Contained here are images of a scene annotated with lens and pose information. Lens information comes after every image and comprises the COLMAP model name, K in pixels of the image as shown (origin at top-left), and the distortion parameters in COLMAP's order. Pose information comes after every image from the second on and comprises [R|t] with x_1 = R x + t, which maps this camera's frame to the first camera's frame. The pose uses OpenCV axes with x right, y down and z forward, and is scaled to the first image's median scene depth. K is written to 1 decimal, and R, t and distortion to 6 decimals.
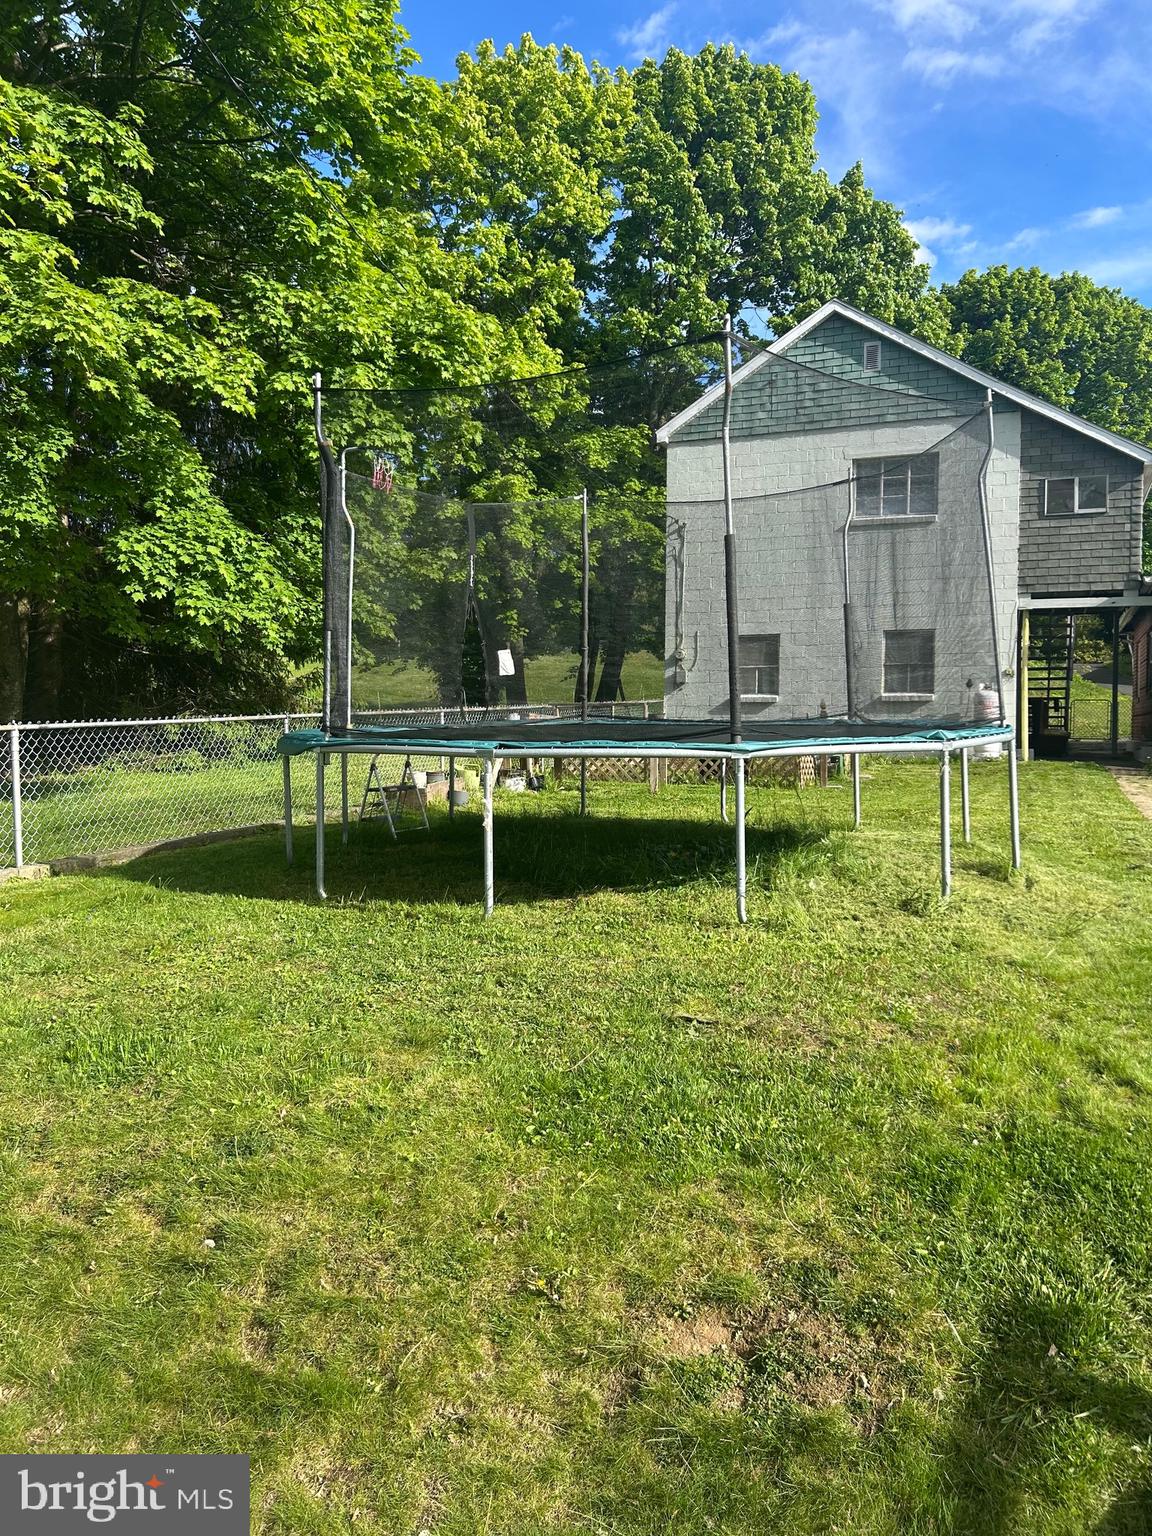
lens RADIAL K [[1160.4, 0, 577.0], [0, 1160.4, 780.7], [0, 0, 1]] dist [0.050834, -0.047915]
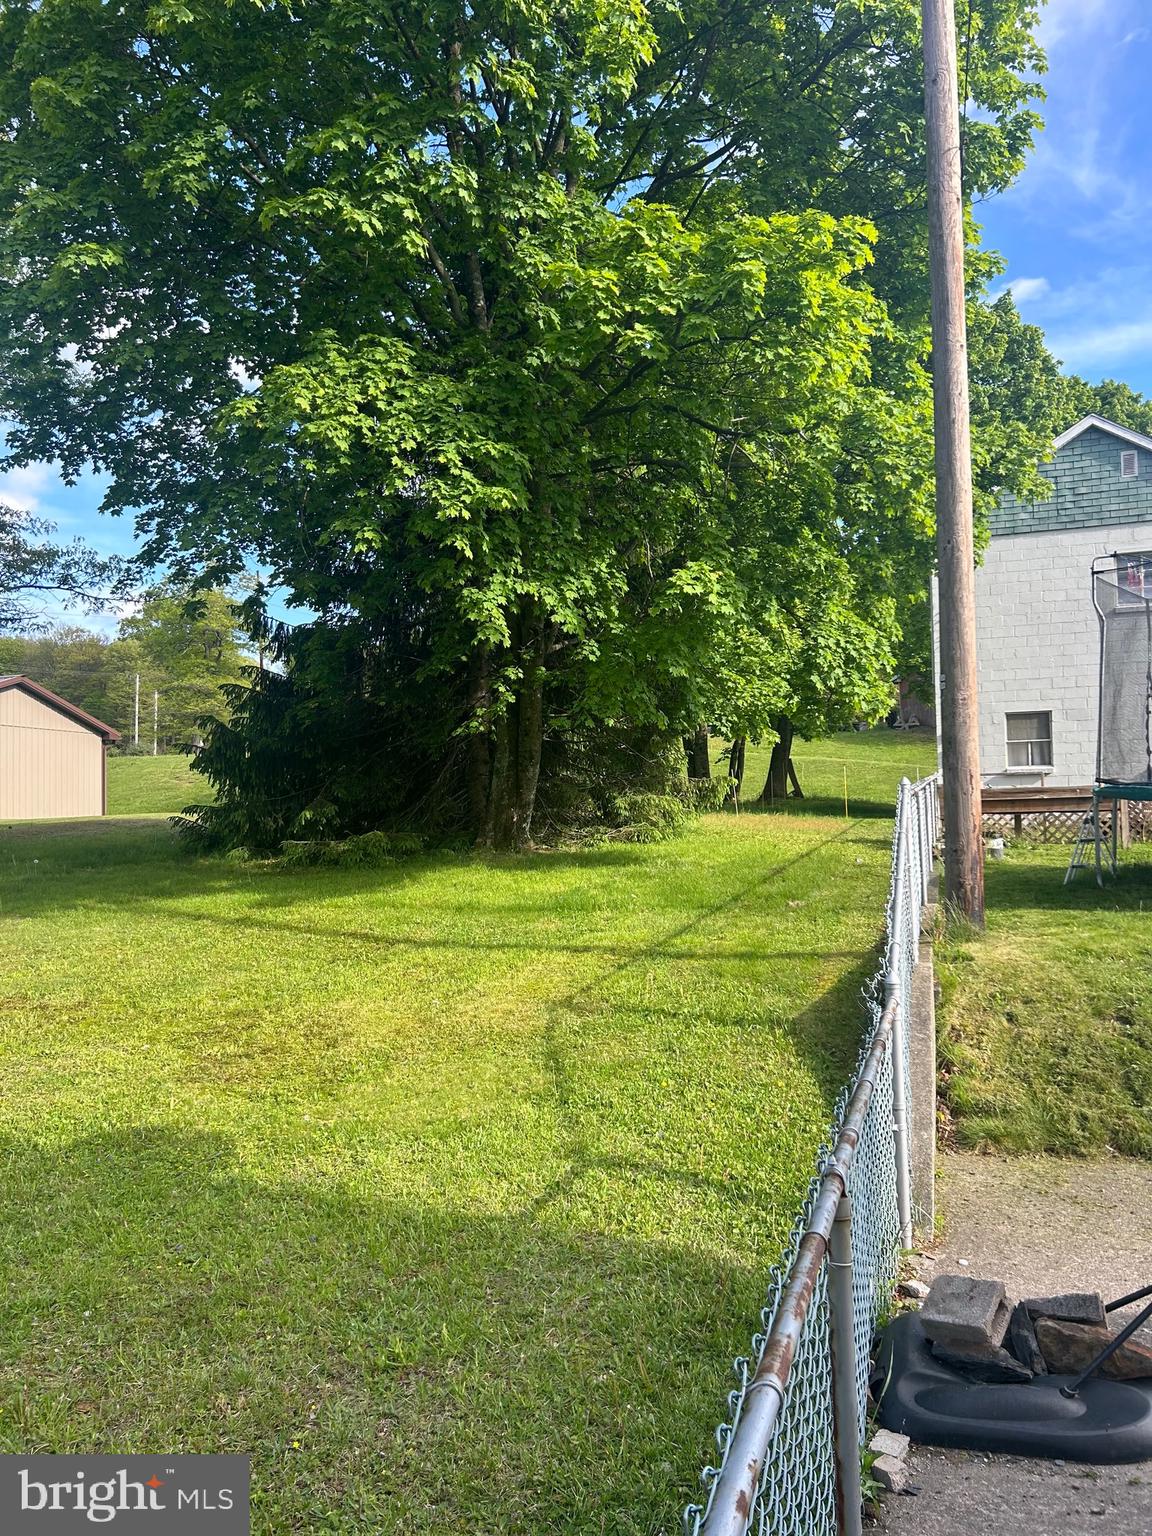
lens RADIAL K [[1160.4, 0, 579.1], [0, 1160.4, 776.2], [0, 0, 1]] dist [0.050834, -0.047915]
pose [[0.998307, -0.022972, 0.053439, -0.333831], [0.027051, 0.996672, -0.076897, 0.007382], [-0.051495, 0.078213, 0.995606, -0.066004]]
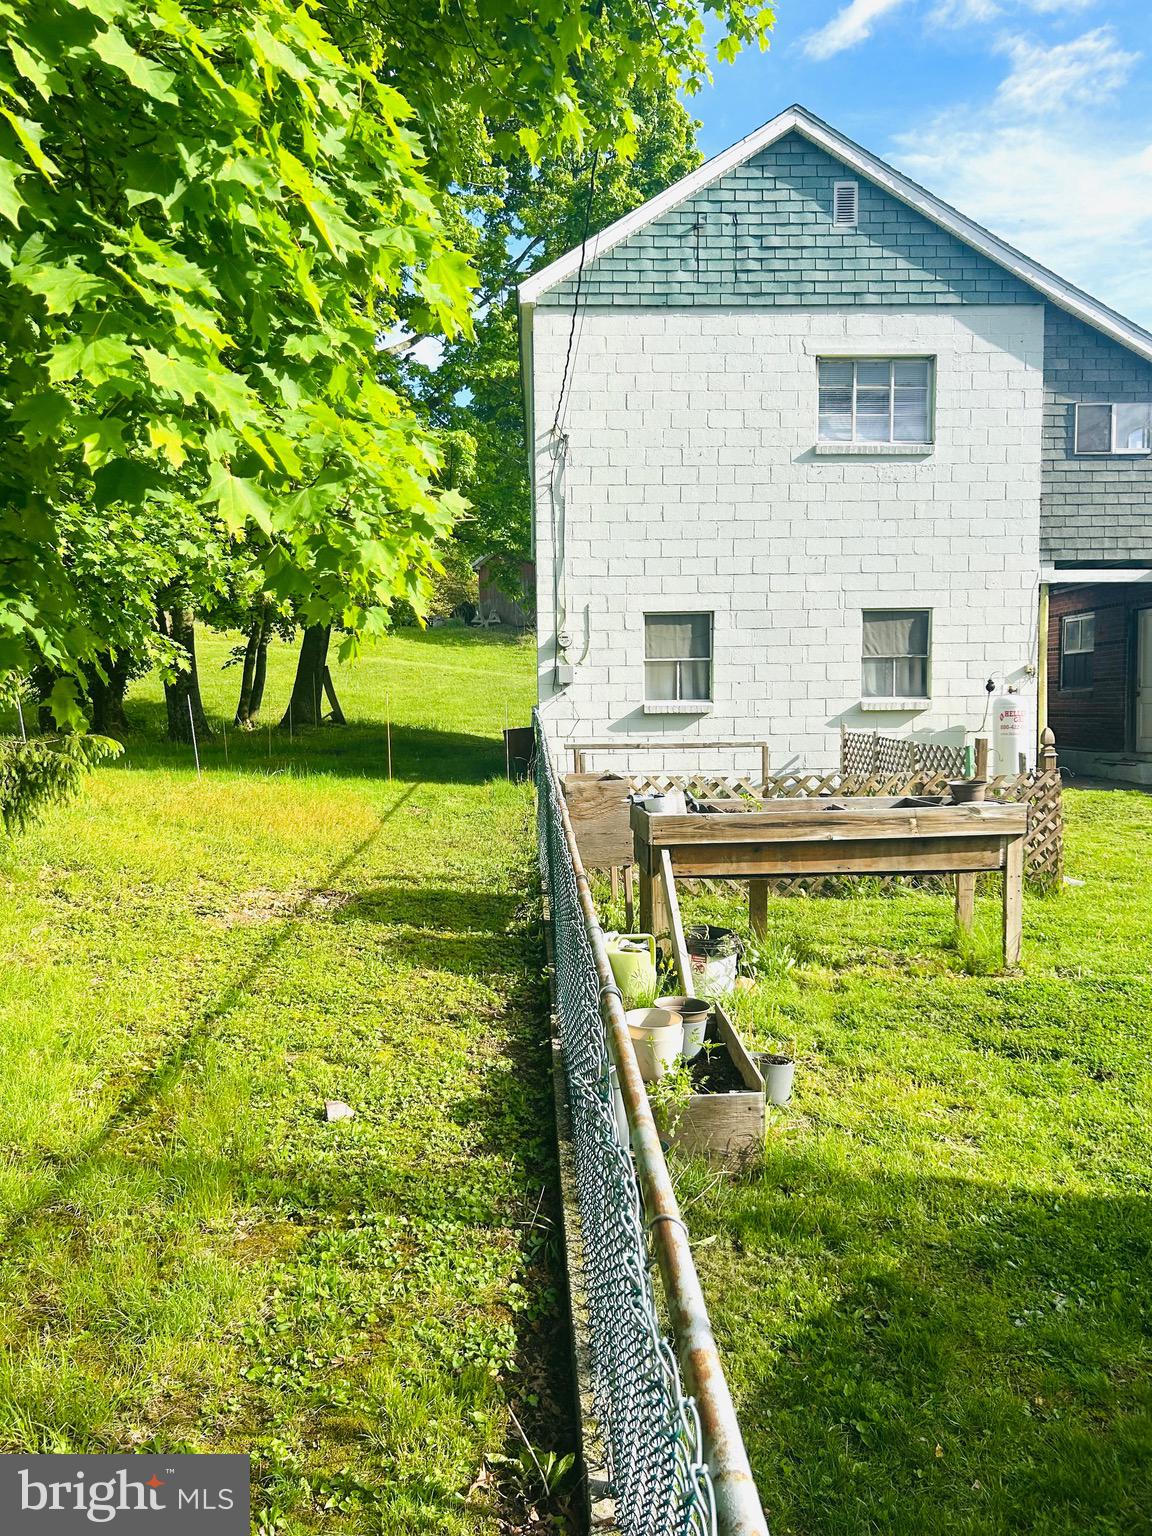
lens RADIAL K [[1160.4, 0, 560.7], [0, 1160.4, 781.4], [0, 0, 1]] dist [0.050834, -0.047915]
pose [[0.923580, -0.039157, 0.381400, -0.171091], [0.029861, 0.999096, 0.030263, -0.051560], [-0.382240, -0.016561, 0.923915, 0.419088]]
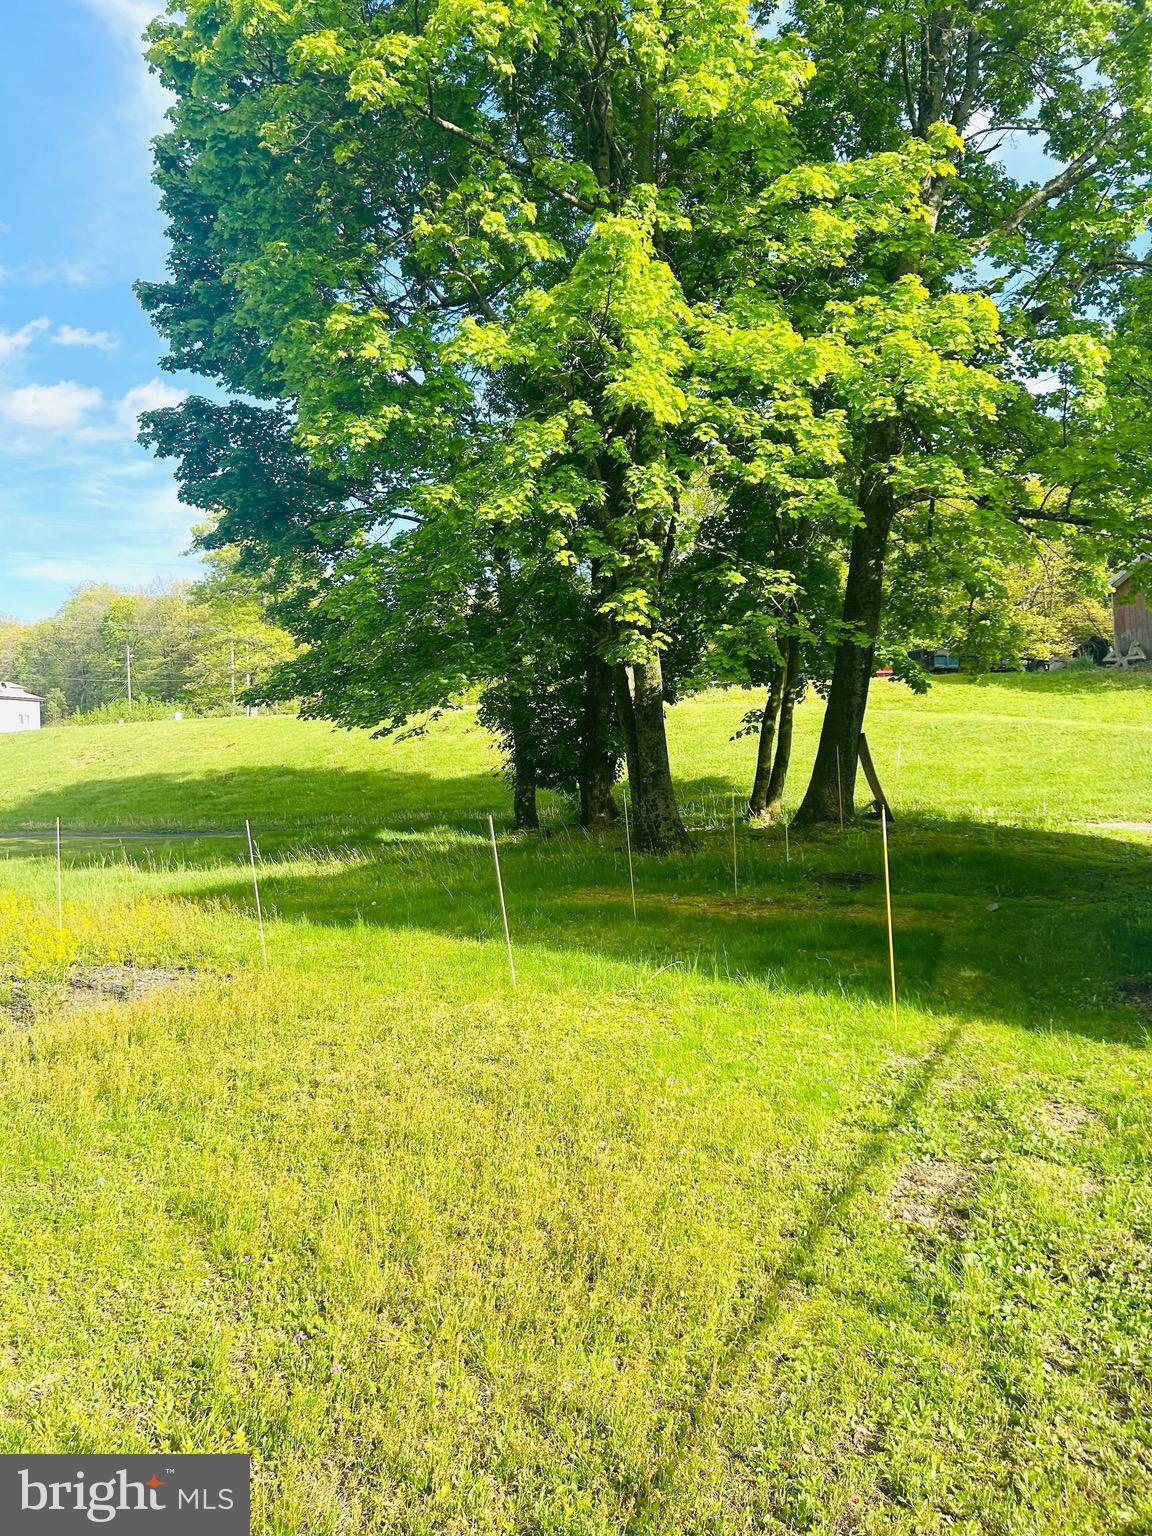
lens RADIAL K [[1160.4, 0, 570.3], [0, 1160.4, 767.6], [0, 0, 1]] dist [0.050834, -0.047915]
pose [[0.992874, -0.040559, -0.112054, -0.048221], [0.035239, 0.998174, -0.049057, -0.084060], [0.113840, 0.044759, 0.992490, 0.789108]]
